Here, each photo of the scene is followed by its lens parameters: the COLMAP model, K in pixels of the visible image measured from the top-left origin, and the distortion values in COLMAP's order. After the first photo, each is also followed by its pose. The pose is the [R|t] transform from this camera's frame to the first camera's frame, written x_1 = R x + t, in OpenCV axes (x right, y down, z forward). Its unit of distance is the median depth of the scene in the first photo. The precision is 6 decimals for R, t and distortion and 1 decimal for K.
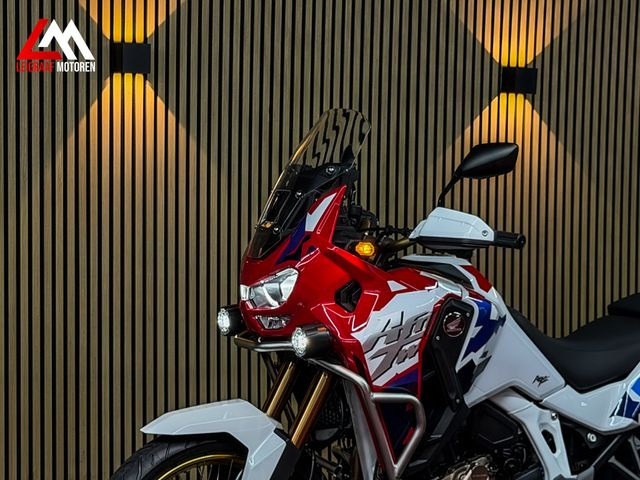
lens RADIAL K [[1428.6, 0, 319.5], [0, 1428.6, 241.3], [0, 0, 1]] dist [0.107805, 0.319966]
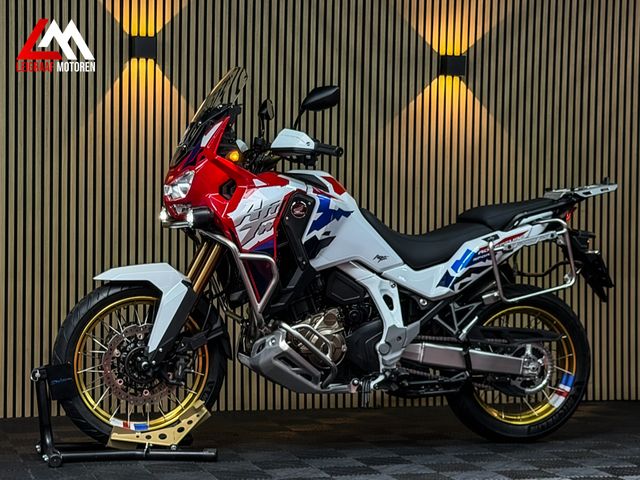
lens RADIAL K [[1428.6, 0, 319.5], [0, 1428.6, 241.3], [0, 0, 1]] dist [0.107805, 0.319966]
pose [[0.988257, 0.006668, -0.152653, 0.310458], [-0.011302, 0.999501, -0.029508, 0.122294], [0.152380, 0.030887, 0.987839, -0.415253]]
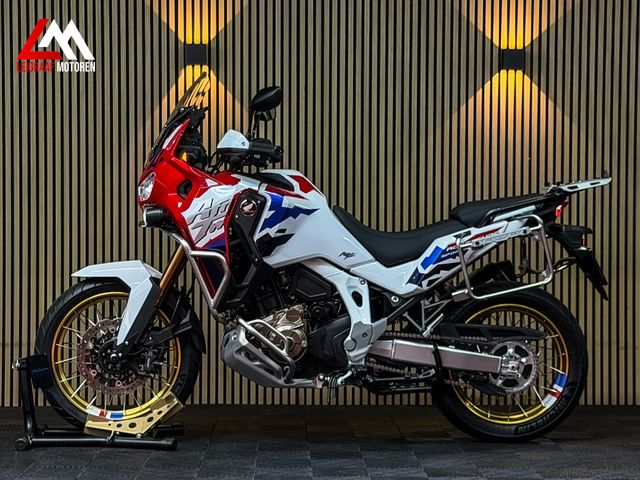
lens RADIAL K [[1428.6, 0, 319.5], [0, 1428.6, 241.3], [0, 0, 1]] dist [0.107805, 0.319966]
pose [[0.912604, 0.000999, -0.408843, 0.713903], [-0.013077, 0.999557, -0.026747, 0.121211], [0.408635, 0.029756, 0.912213, -0.321670]]
